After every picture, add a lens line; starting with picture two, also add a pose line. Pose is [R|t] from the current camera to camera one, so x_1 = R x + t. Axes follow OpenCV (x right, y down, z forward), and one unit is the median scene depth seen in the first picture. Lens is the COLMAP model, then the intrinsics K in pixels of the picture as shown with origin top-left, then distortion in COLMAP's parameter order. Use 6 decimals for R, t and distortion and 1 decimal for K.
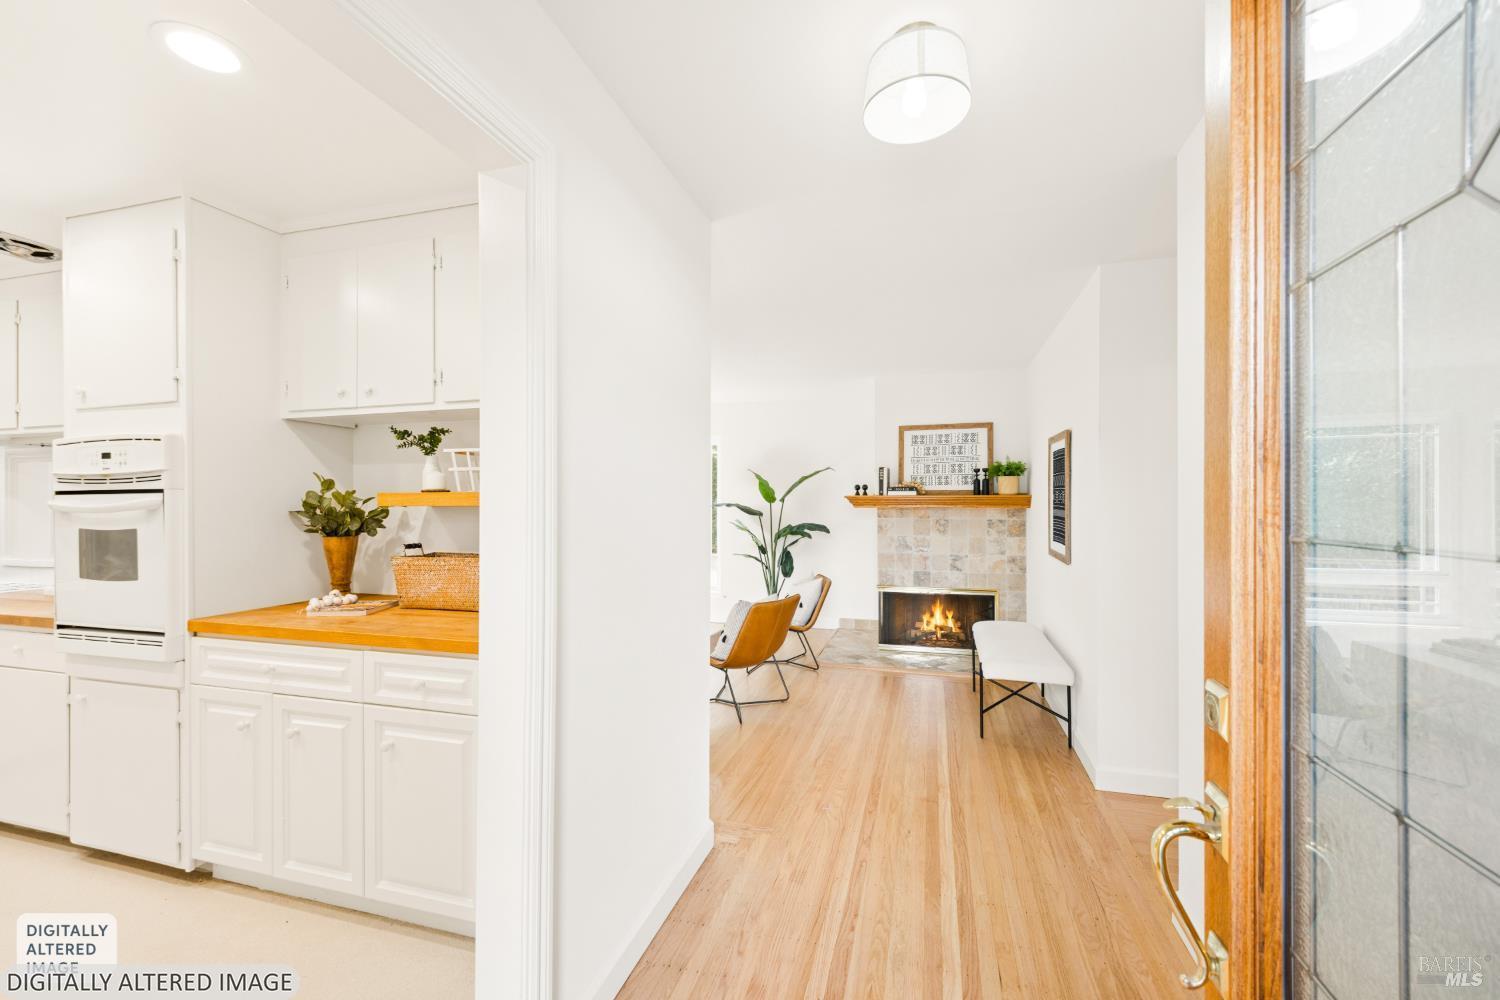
lens RADIAL K [[619.2, 0, 760.0], [0, 619.2, 504.8], [0, 0, 1]] dist [-0.000276, -0.000554]
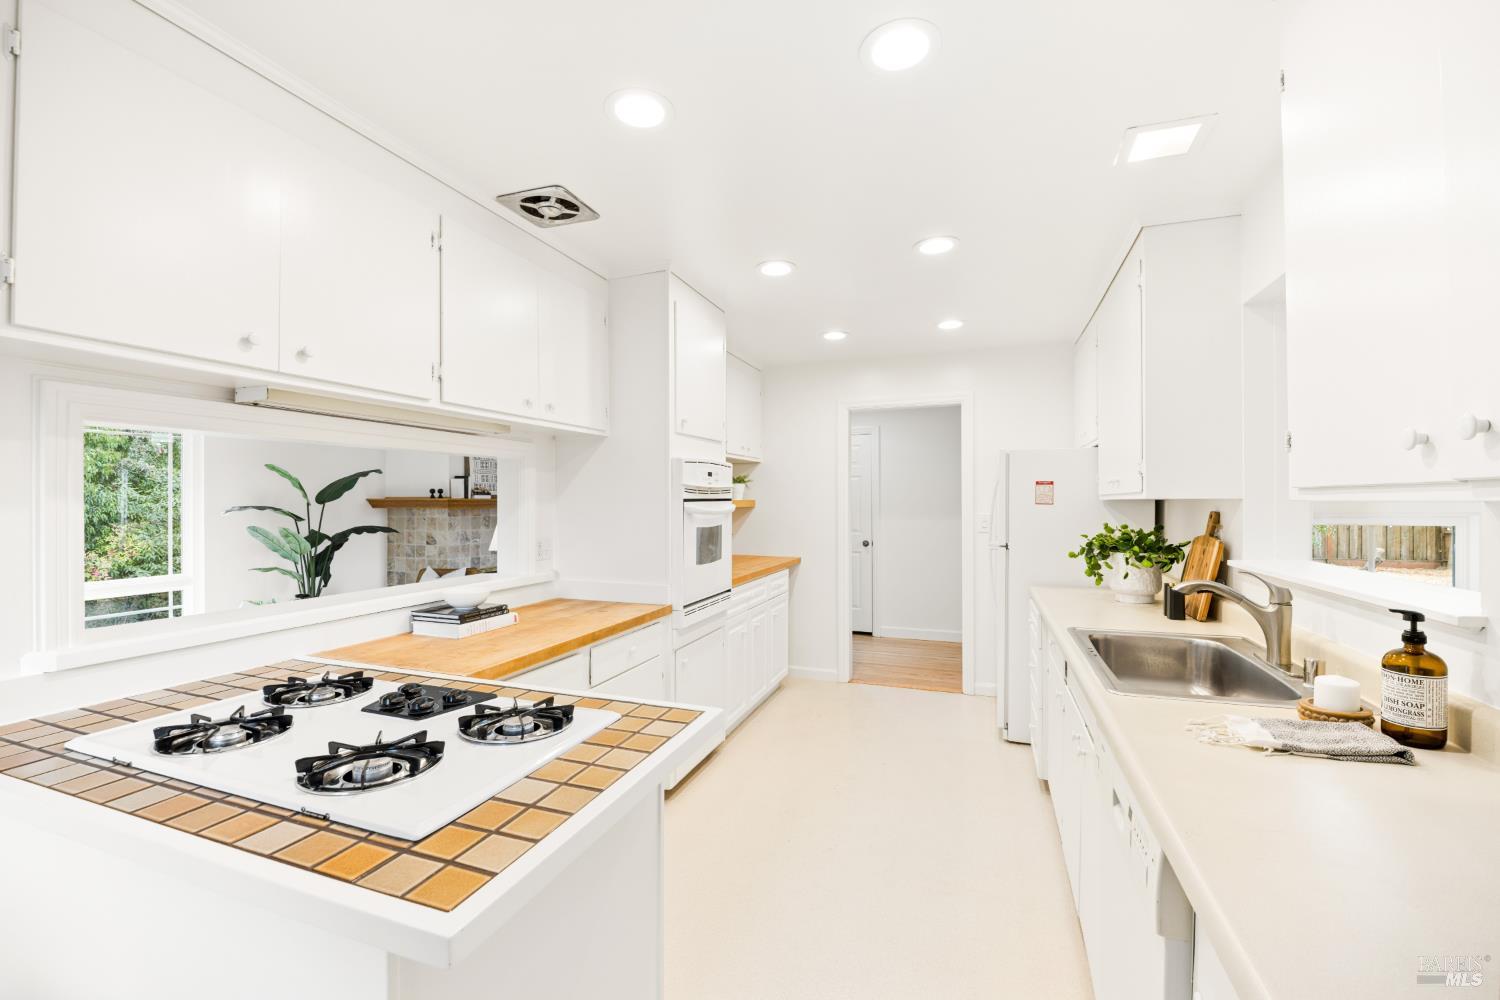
lens RADIAL K [[619.2, 0, 749.0], [0, 619.2, 492.4], [0, 0, 1]] dist [-0.000276, -0.000554]
pose [[0.098781, 0.016161, 0.994978, -0.986942], [0.001341, 0.999865, -0.016373, -0.006027], [-0.995108, 0.002951, 0.098746, 0.311367]]
